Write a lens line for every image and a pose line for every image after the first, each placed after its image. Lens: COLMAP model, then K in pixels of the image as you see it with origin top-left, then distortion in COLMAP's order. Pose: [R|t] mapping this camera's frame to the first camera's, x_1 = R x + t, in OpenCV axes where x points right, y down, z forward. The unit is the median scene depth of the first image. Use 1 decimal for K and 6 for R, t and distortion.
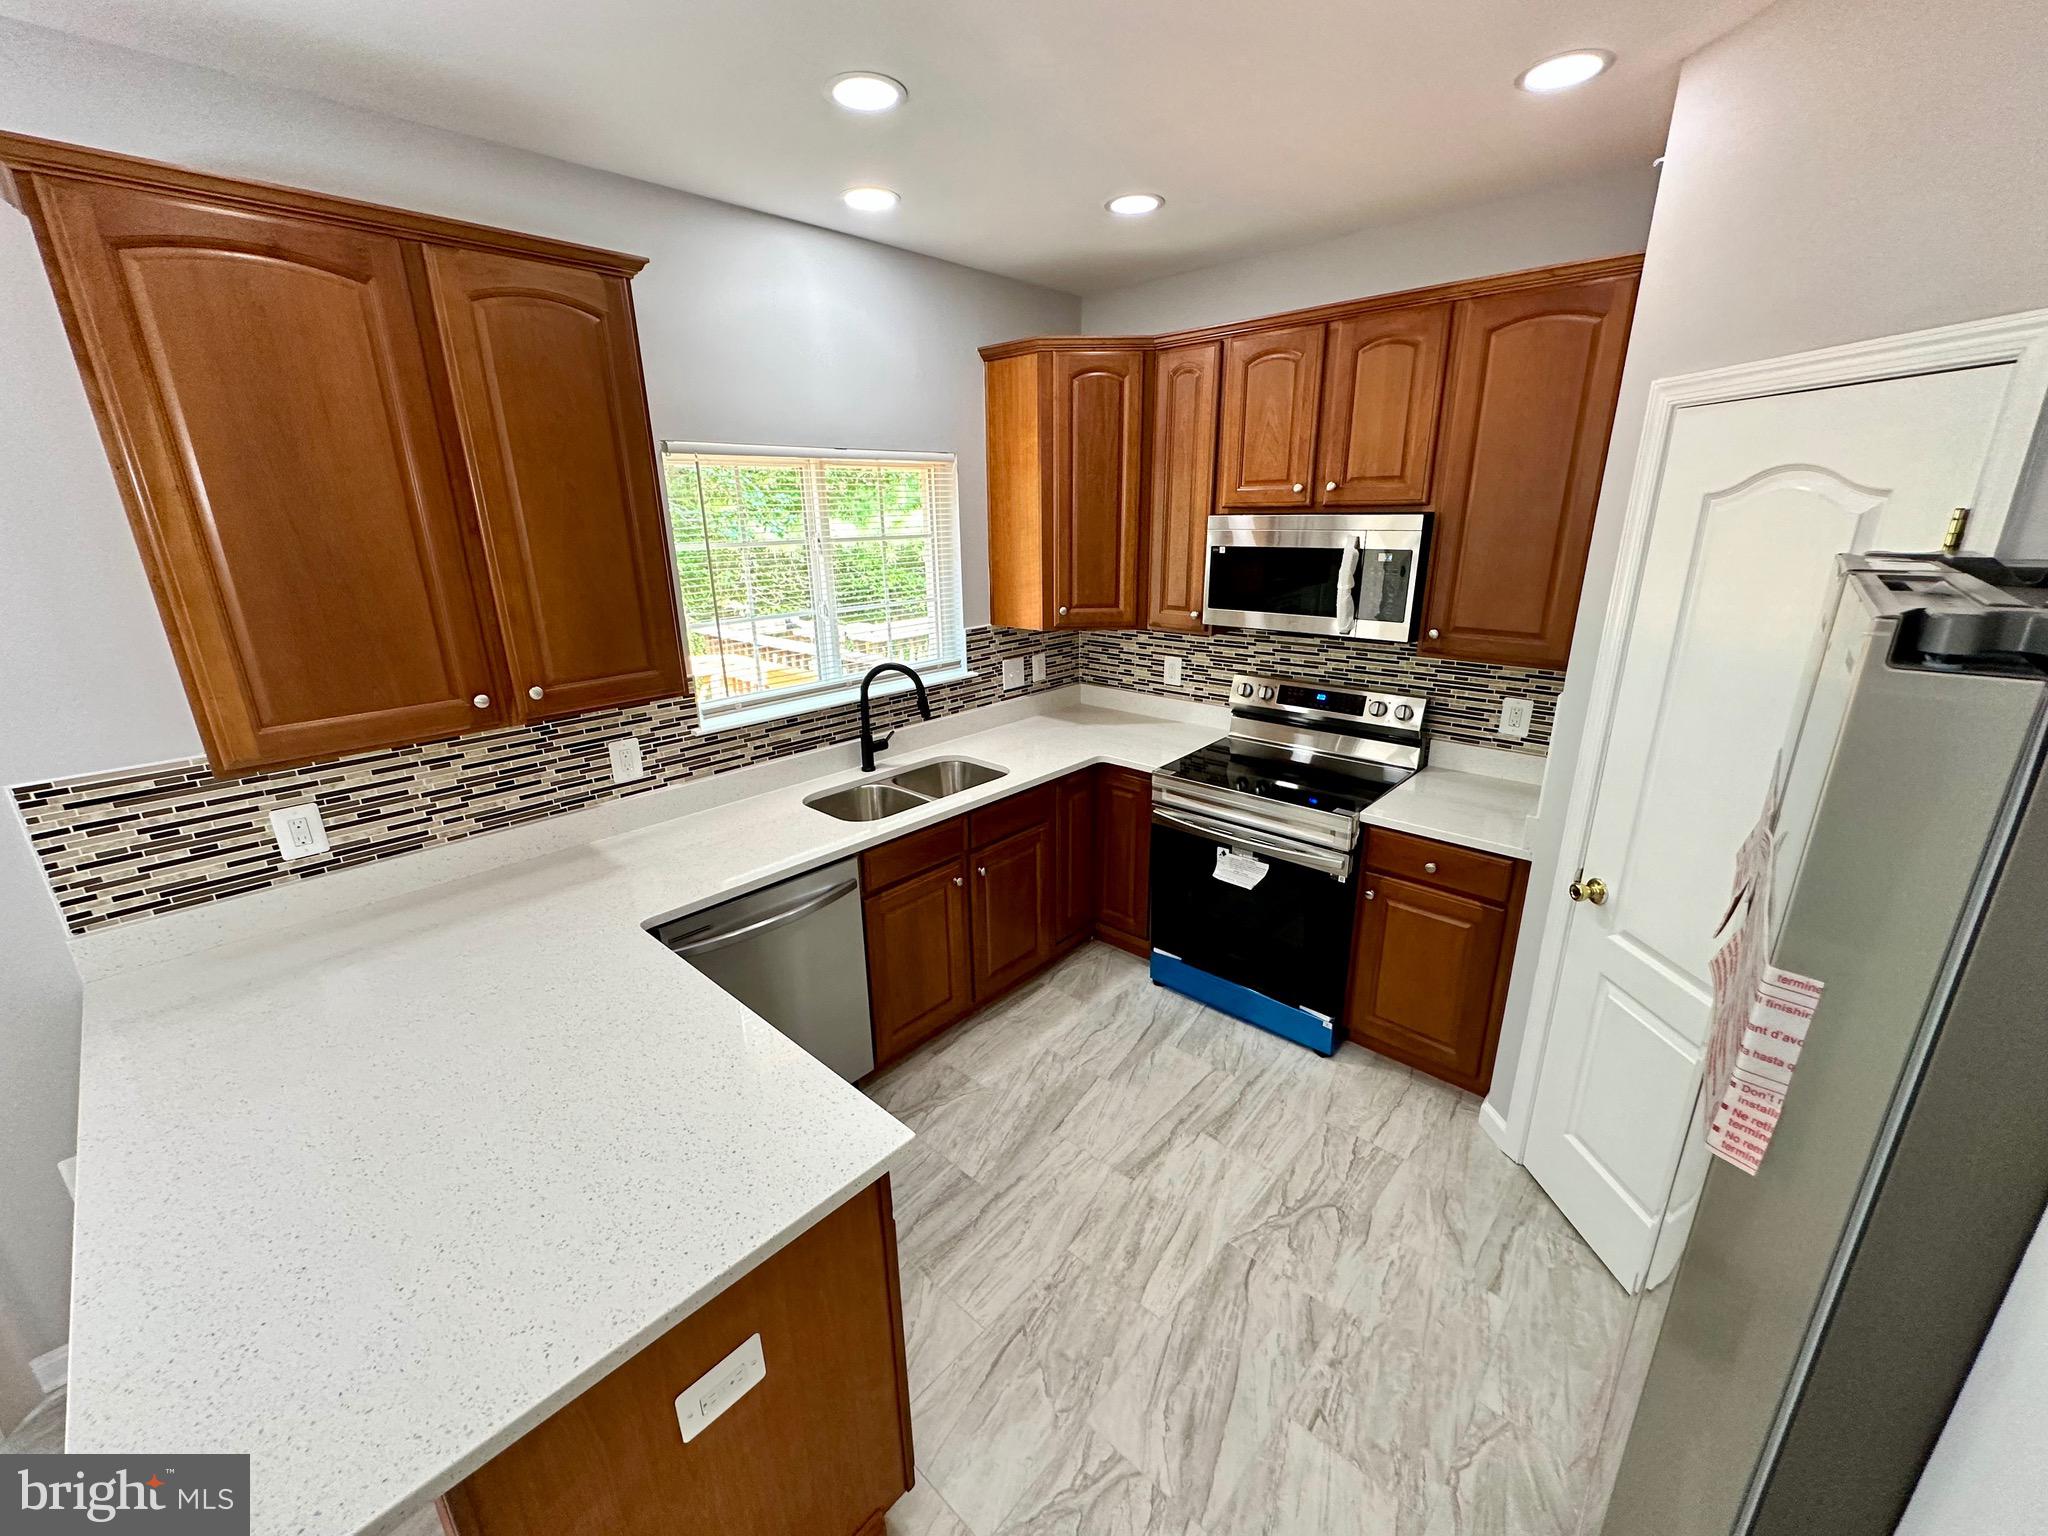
lens RADIAL K [[819.7, 0, 1024.9], [0, 819.7, 765.6], [0, 0, 1]] dist [-0.003282, 0.000905]
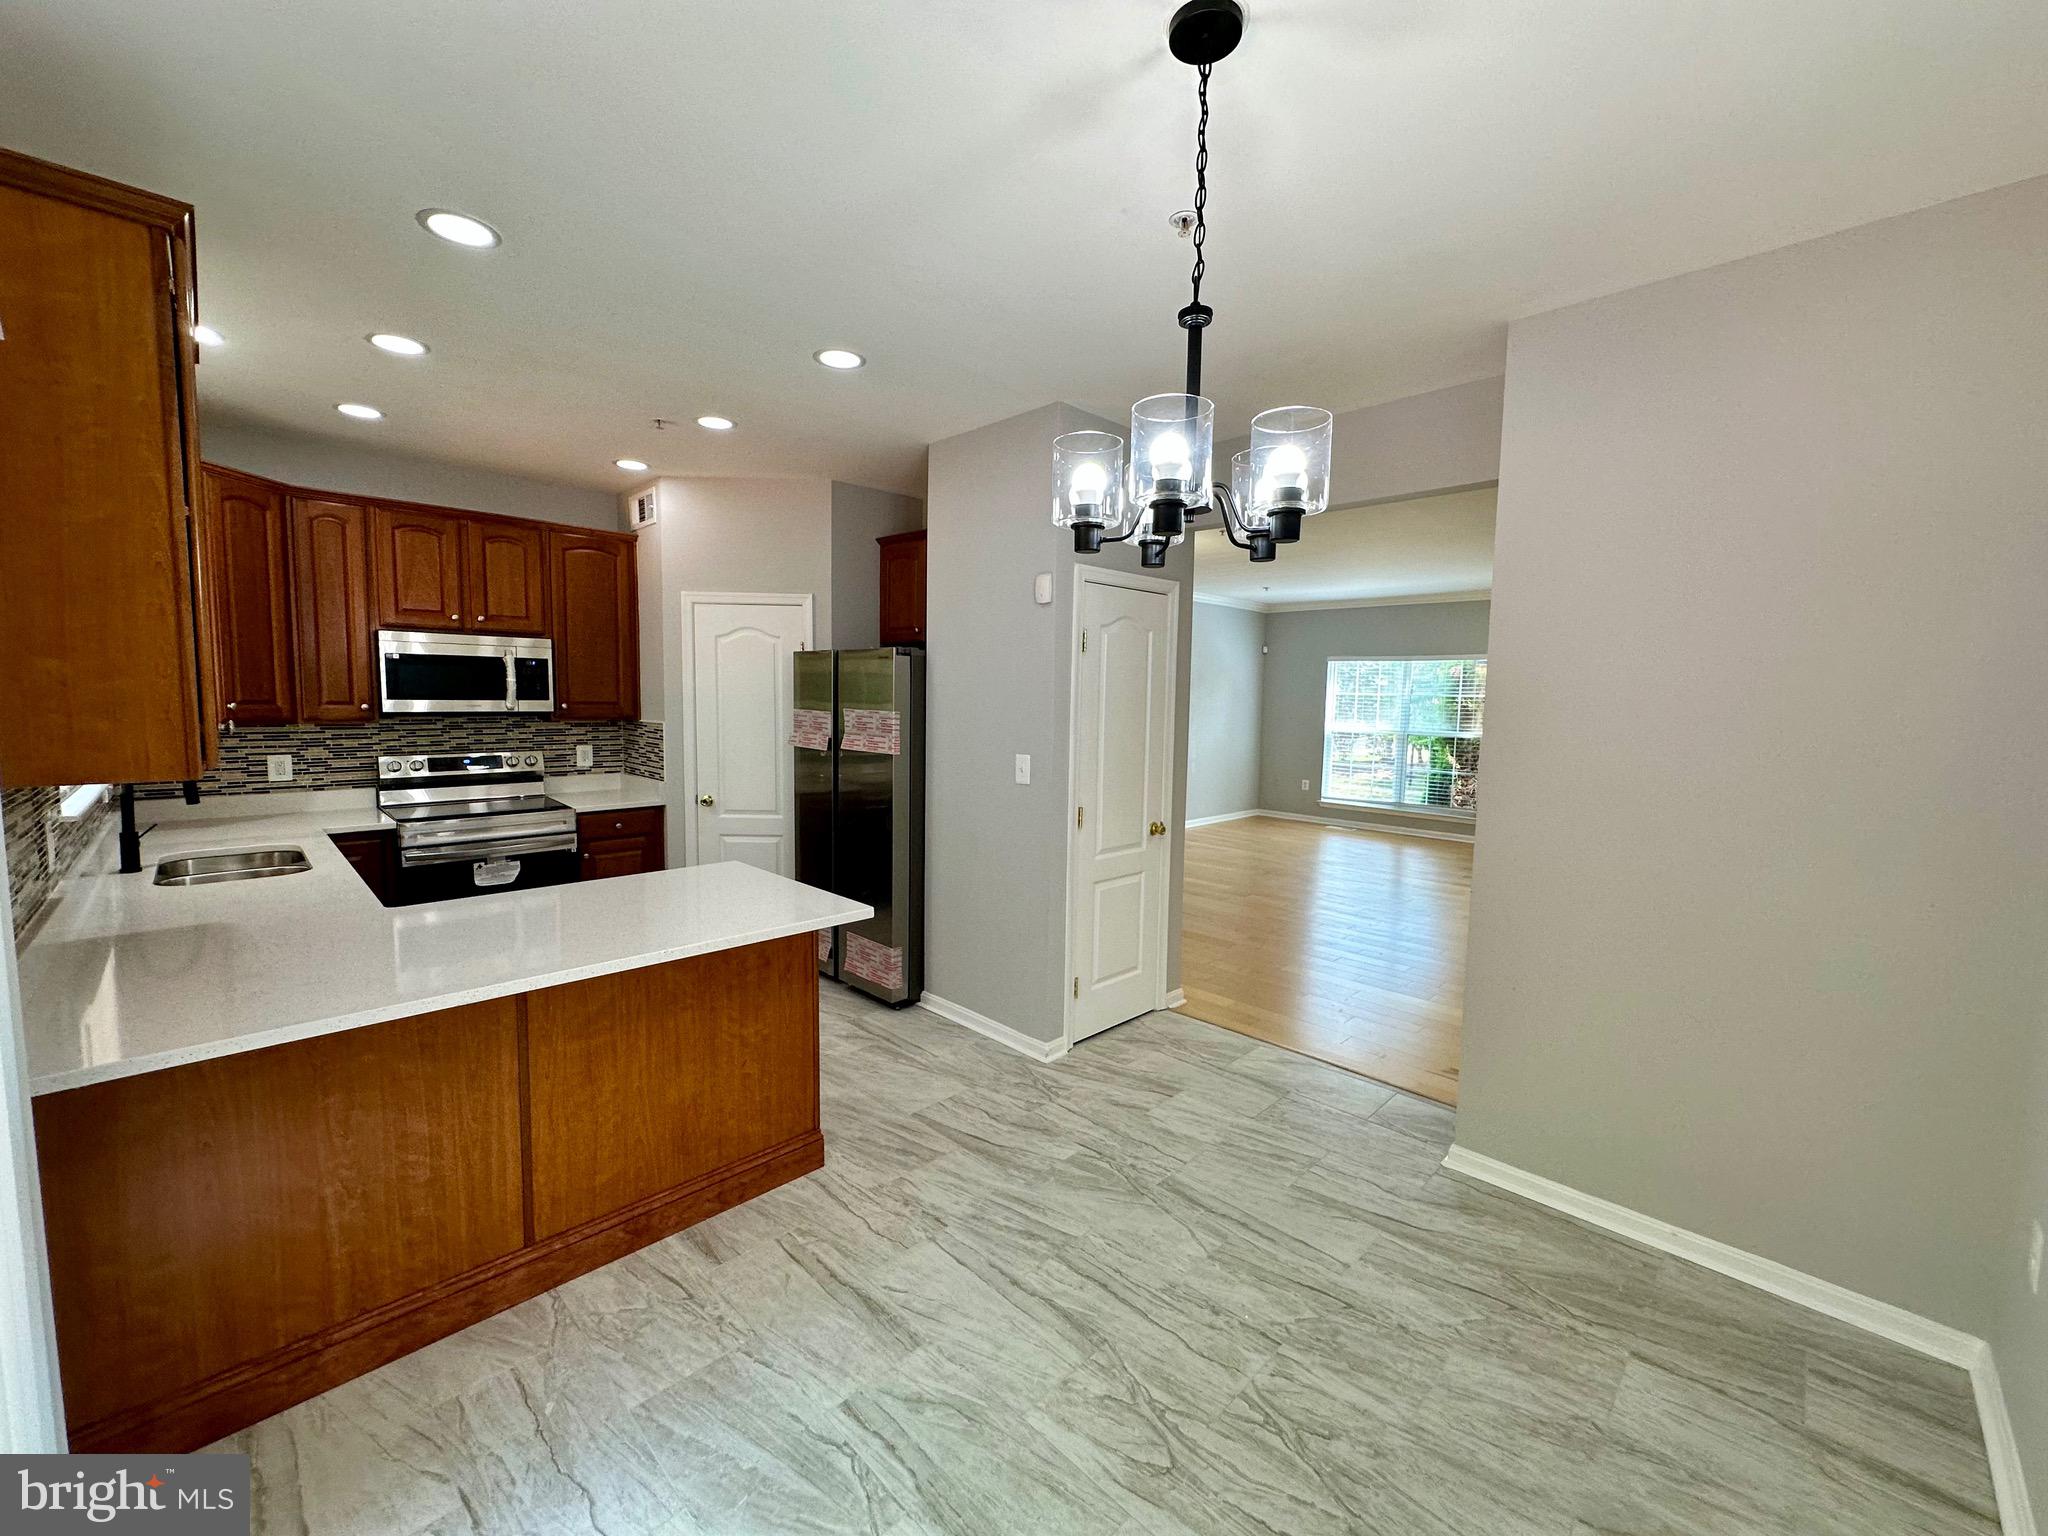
lens RADIAL K [[819.7, 0, 1024.9], [0, 819.7, 765.6], [0, 0, 1]] dist [-0.003282, 0.000905]
pose [[0.038747, -0.069597, 0.996822, -1.194844], [0.285138, 0.956865, 0.055724, 0.141848], [-0.957703, 0.282073, 0.056921, -0.010394]]
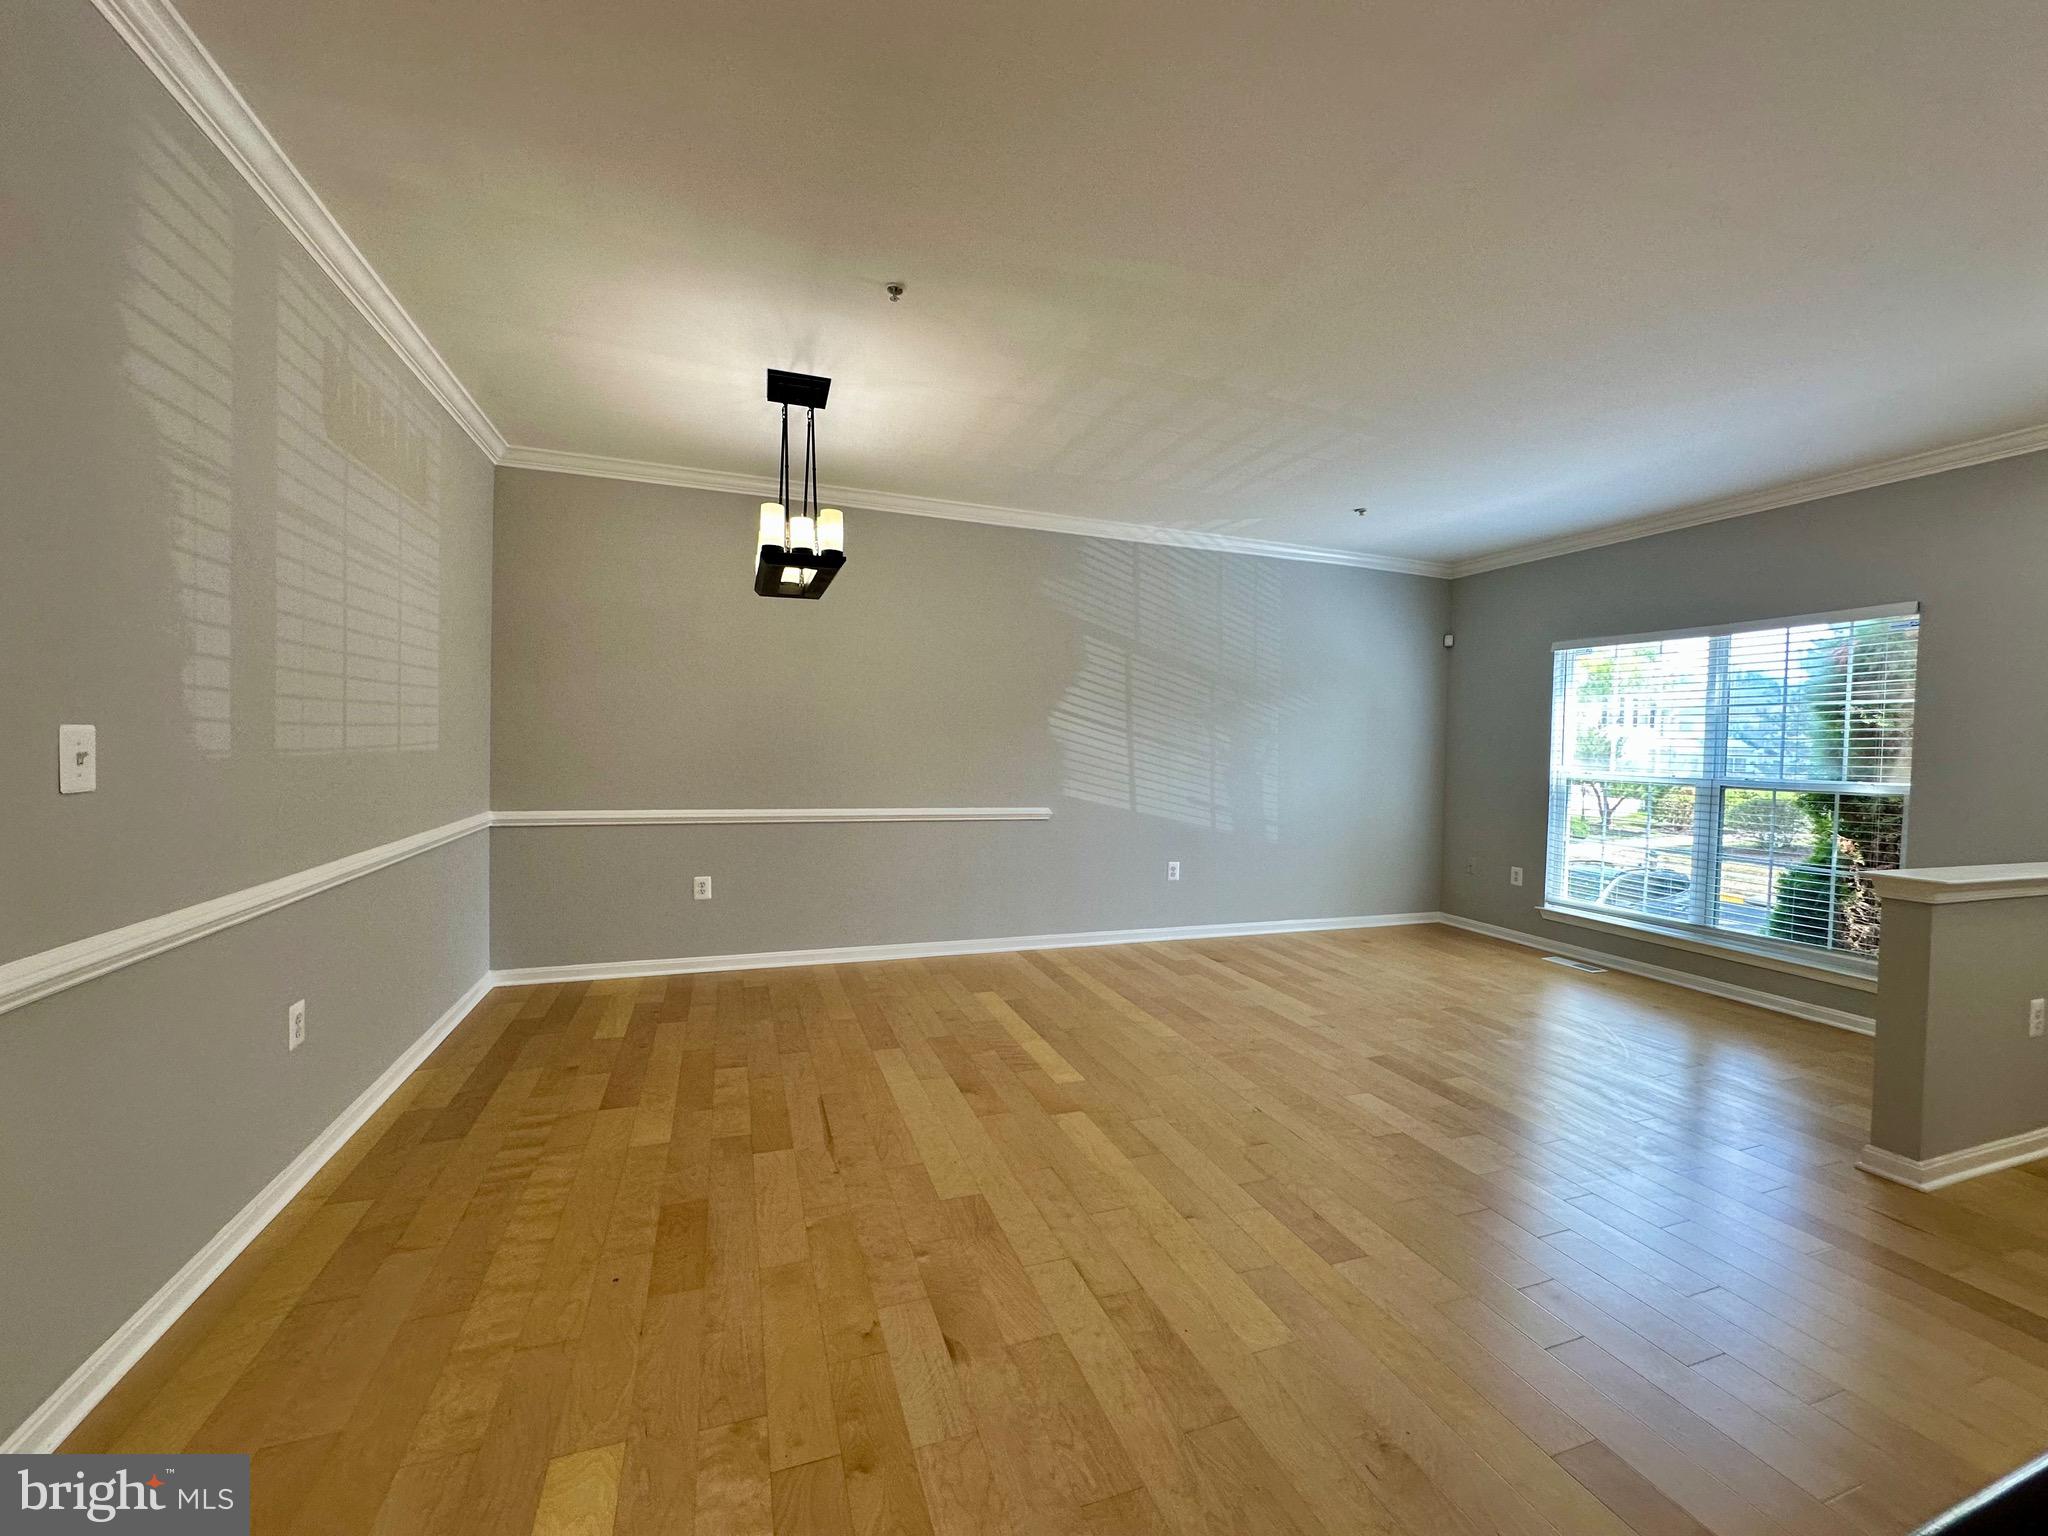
lens RADIAL K [[819.7, 0, 1024.9], [0, 819.7, 765.6], [0, 0, 1]] dist [-0.003282, 0.000905]
pose [[0.459873, 0.005355, 0.887968, 0.251207], [0.237677, 0.962754, -0.128897, 0.521065], [-0.855585, 0.270326, 0.441472, -0.973025]]
